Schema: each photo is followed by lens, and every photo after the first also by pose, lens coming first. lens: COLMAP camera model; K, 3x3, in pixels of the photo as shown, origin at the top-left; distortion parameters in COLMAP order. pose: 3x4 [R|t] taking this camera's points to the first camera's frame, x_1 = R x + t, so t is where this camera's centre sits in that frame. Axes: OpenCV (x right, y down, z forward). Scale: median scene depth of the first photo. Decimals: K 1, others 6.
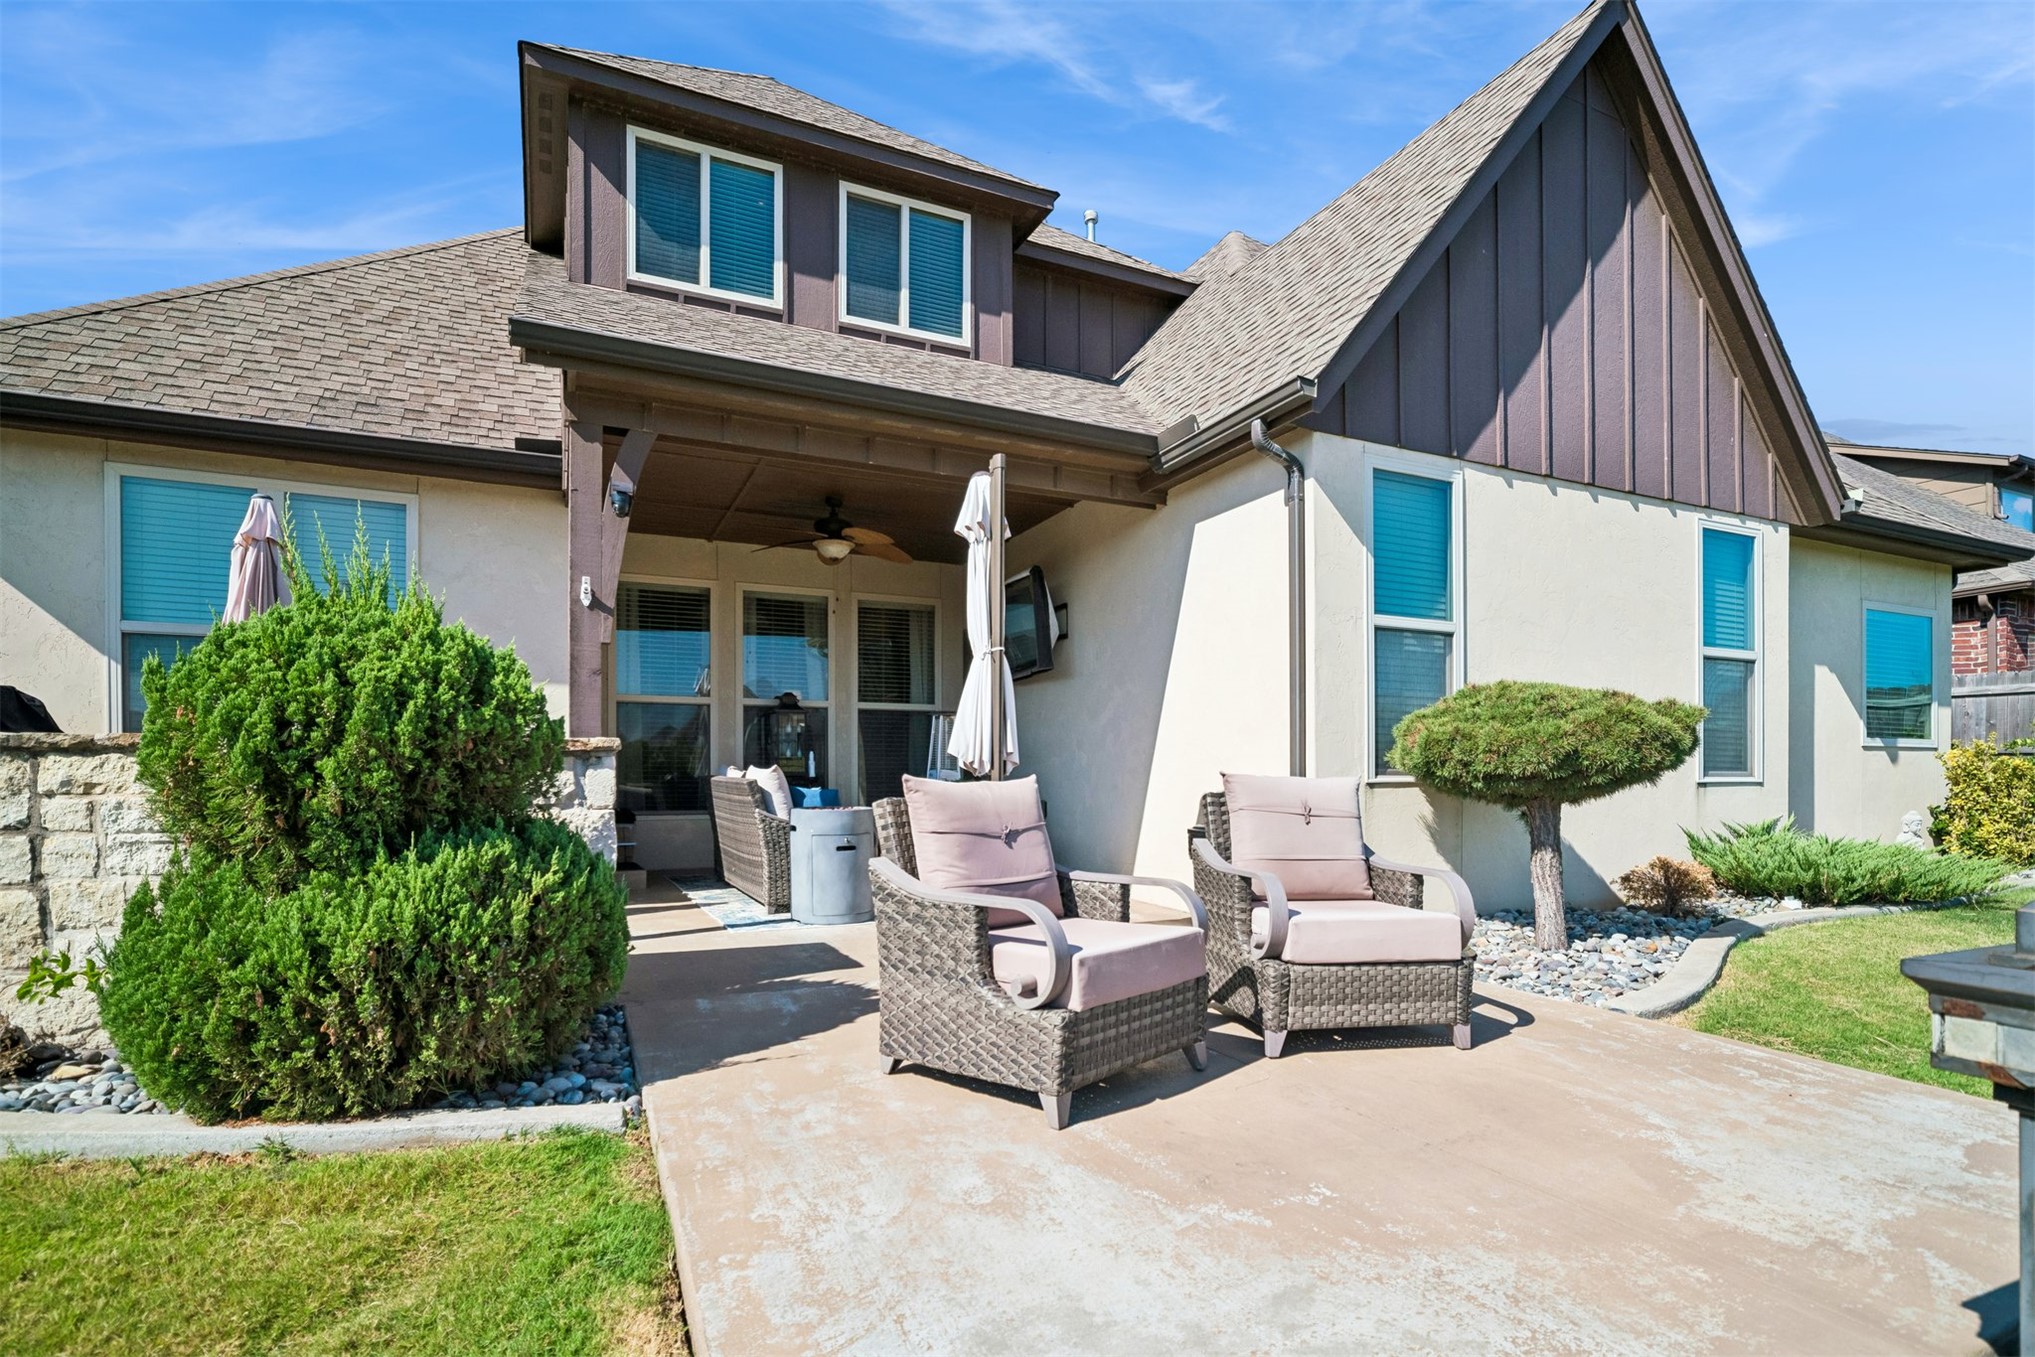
lens RADIAL K [[971.5, 0, 1024.9], [0, 971.5, 779.9], [0, 0, 1]] dist [-0.000616, 0.001034]
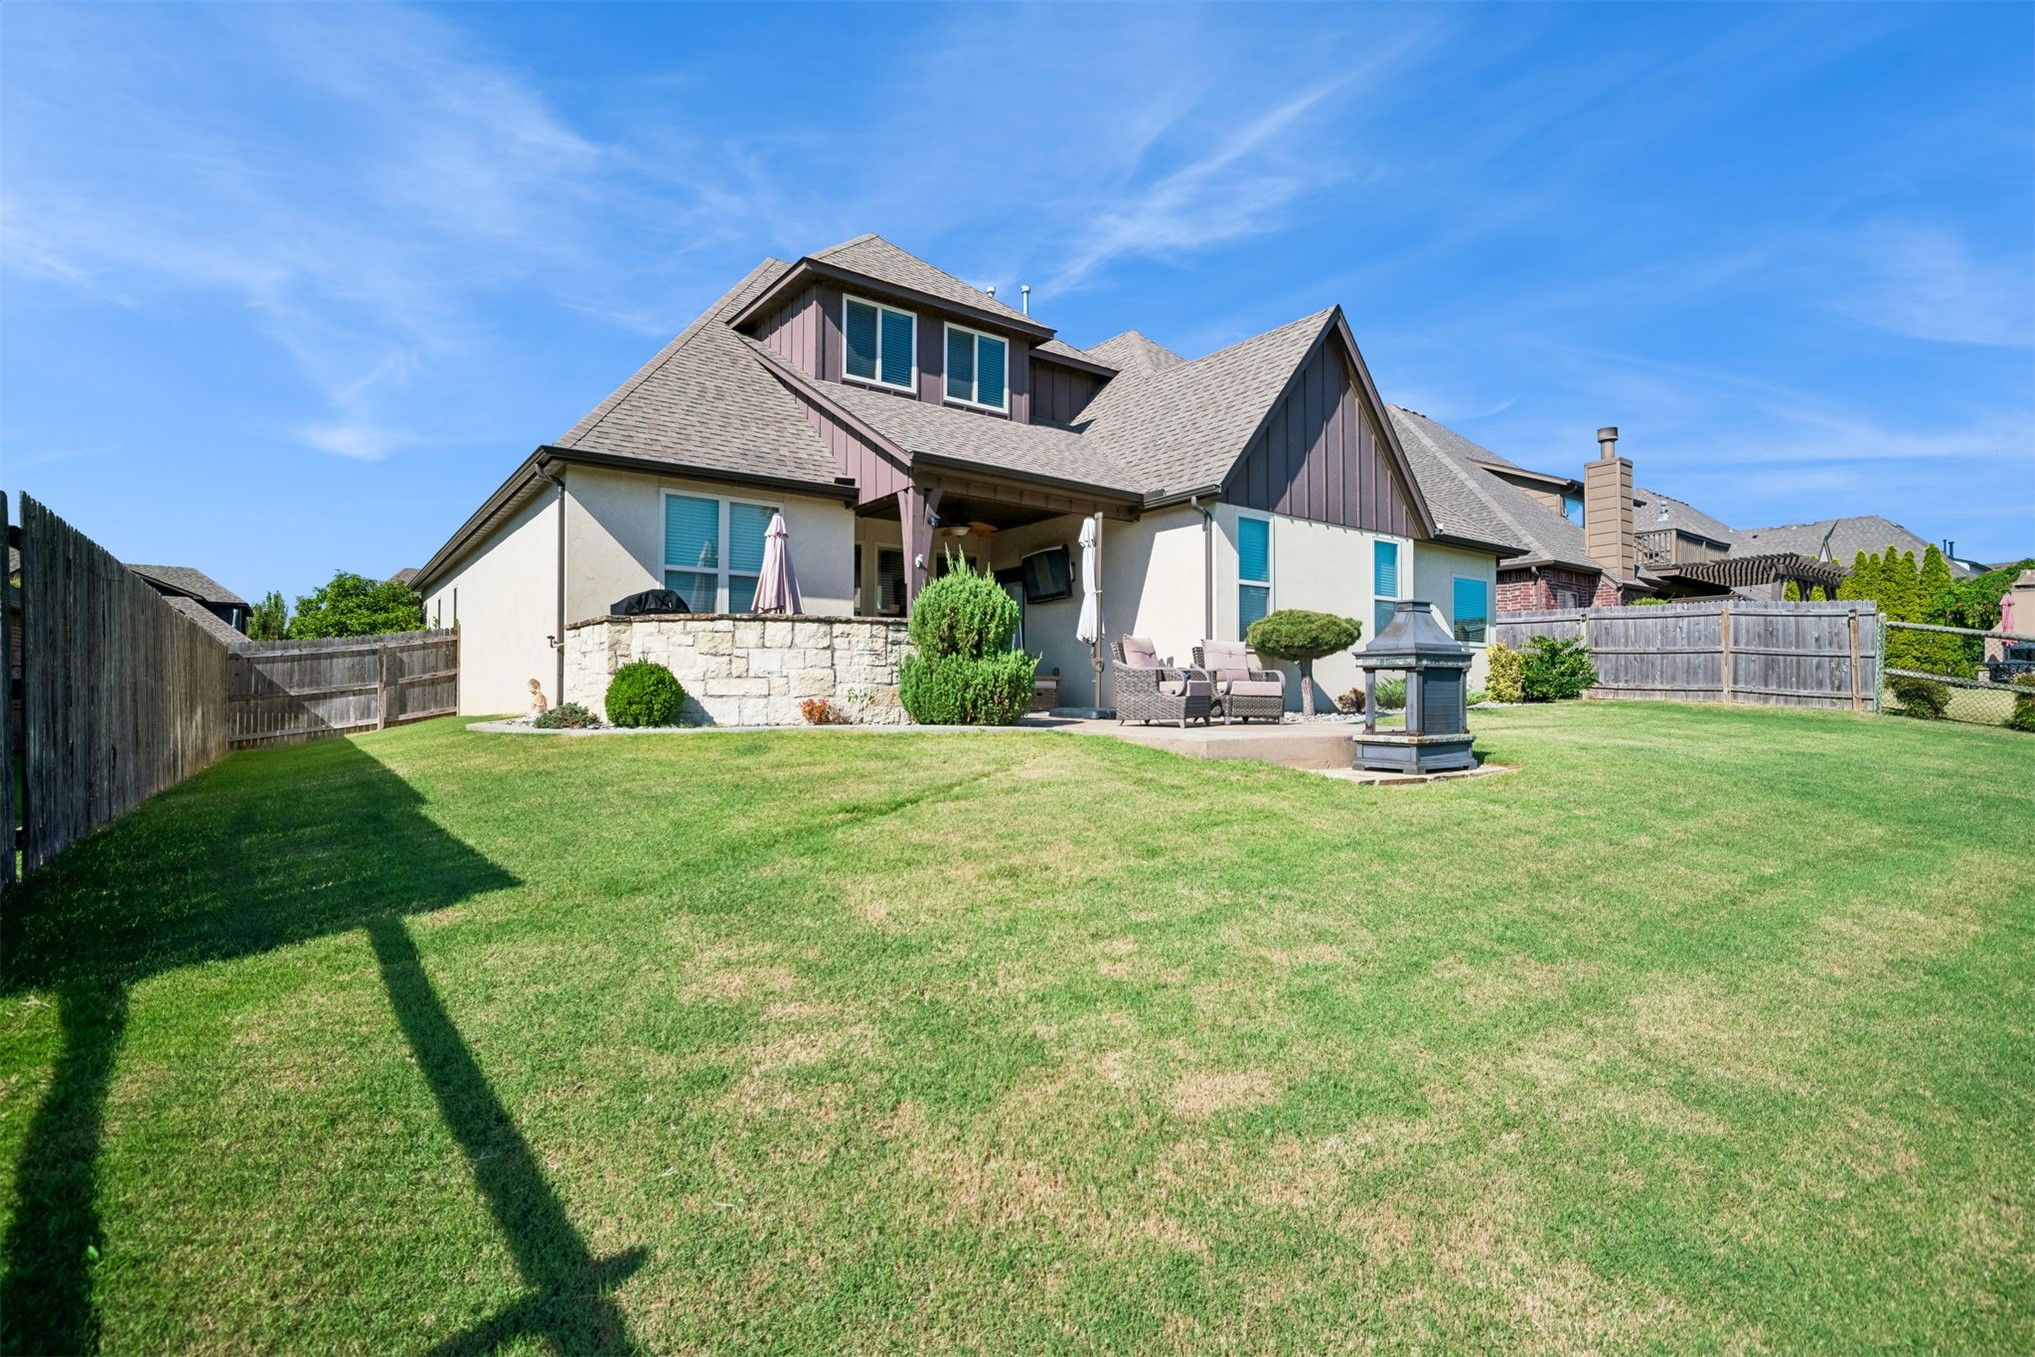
lens RADIAL K [[971.5, 0, 1018.3], [0, 971.5, 683.9], [0, 0, 1]] dist [-0.000616, 0.001034]
pose [[0.980124, 0.007093, 0.198259, -0.515740], [-0.004220, 0.999880, -0.014915, 0.097685], [-0.198341, 0.013782, 0.980036, -0.978056]]
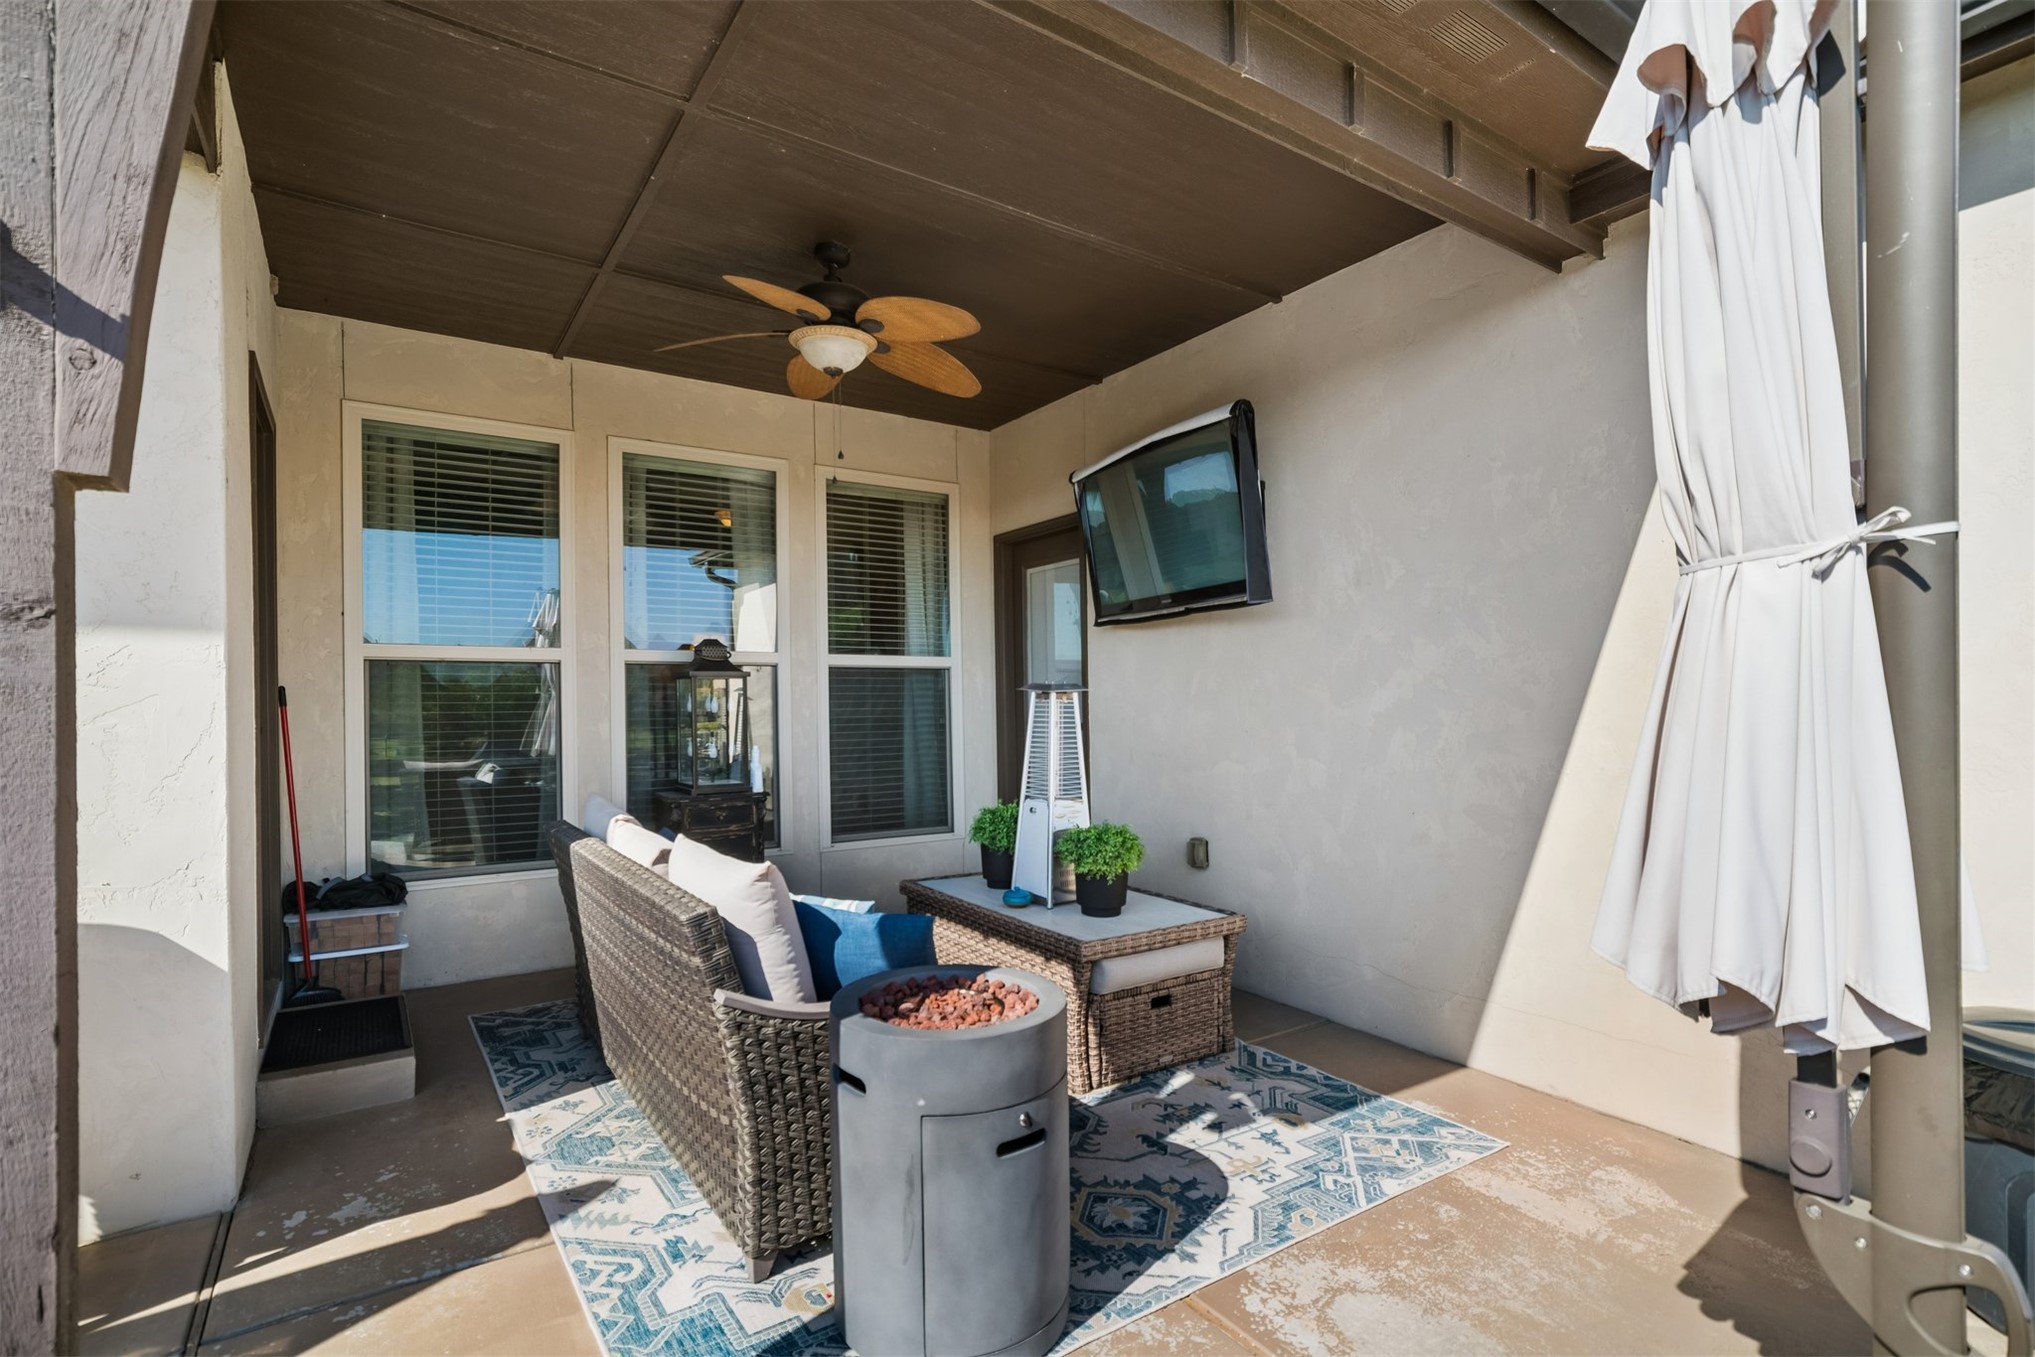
lens RADIAL K [[971.5, 0, 1047.7], [0, 971.5, 714.7], [0, 0, 1]] dist [-0.000616, 0.001034]
pose [[0.987430, -0.010717, 0.157695, -0.188084], [0.010036, 0.999937, 0.005112, -0.064081], [-0.157740, -0.003466, 0.987475, 0.558934]]
